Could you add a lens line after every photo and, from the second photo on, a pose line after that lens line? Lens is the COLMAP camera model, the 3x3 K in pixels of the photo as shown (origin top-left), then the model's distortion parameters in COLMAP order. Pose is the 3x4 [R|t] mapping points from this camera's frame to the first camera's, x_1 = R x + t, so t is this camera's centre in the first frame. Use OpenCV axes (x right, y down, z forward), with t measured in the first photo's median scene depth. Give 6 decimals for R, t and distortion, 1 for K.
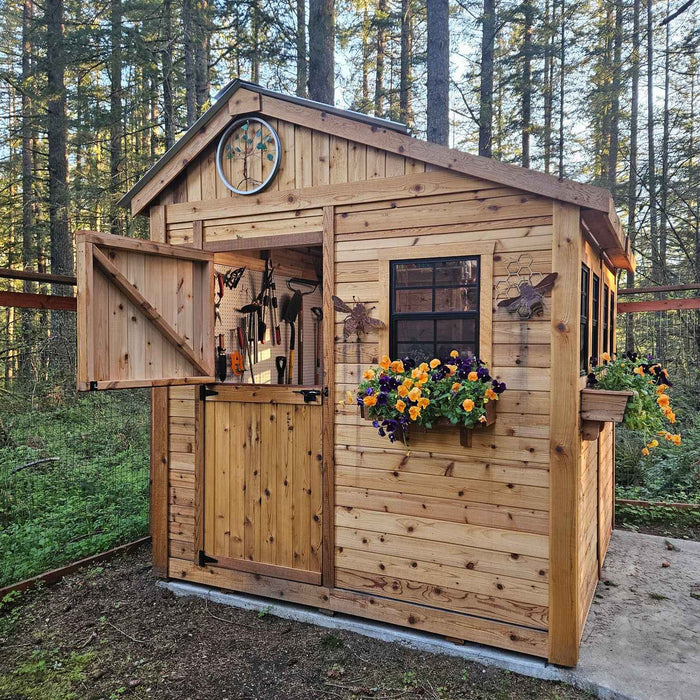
lens RADIAL K [[684.7, 0, 322.1], [0, 684.7, 349.8], [0, 0, 1]] dist [0.040951, -0.017877]
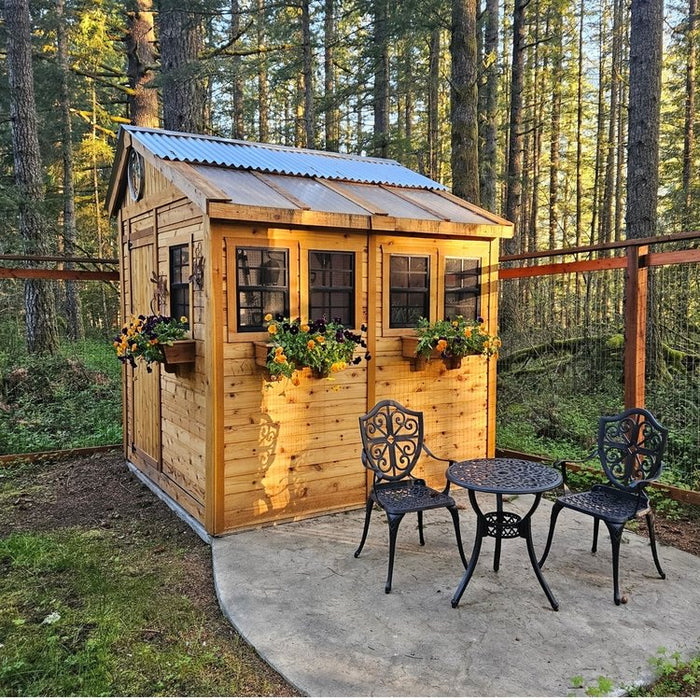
lens RADIAL K [[684.7, 0, 322.1], [0, 684.7, 349.8], [0, 0, 1]] dist [0.040951, -0.017877]
pose [[0.849196, 0.043103, -0.526316, 1.073644], [-0.007984, 0.997597, 0.068816, -0.017298], [0.528018, -0.054236, 0.847500, -0.044566]]
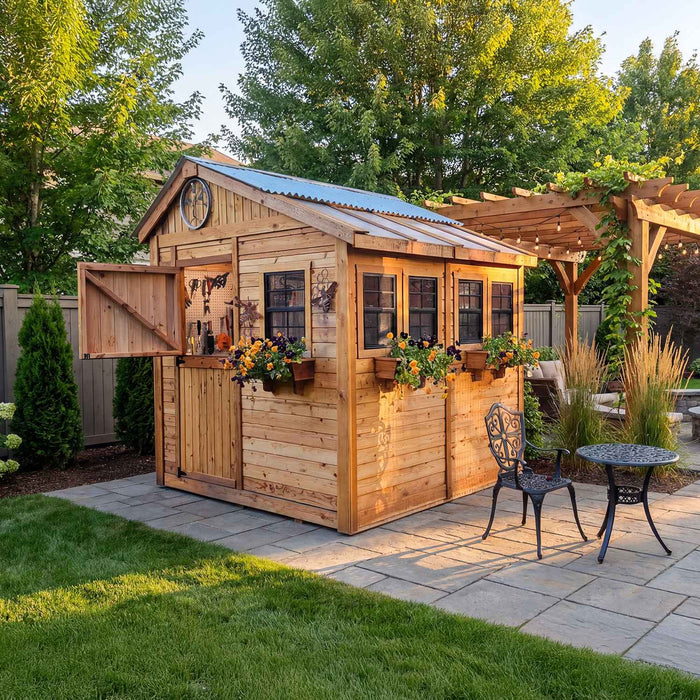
lens RADIAL K [[743.4, 0, 323.0], [0, 743.4, 349.8], [0, 0, 1]] dist [0.074357, 0.006861]
pose [[0.960298, -0.004201, -0.278944, 0.652356], [0.011549, 0.999628, 0.024705, -0.000337], [0.278737, -0.026946, 0.959989, -0.523135]]
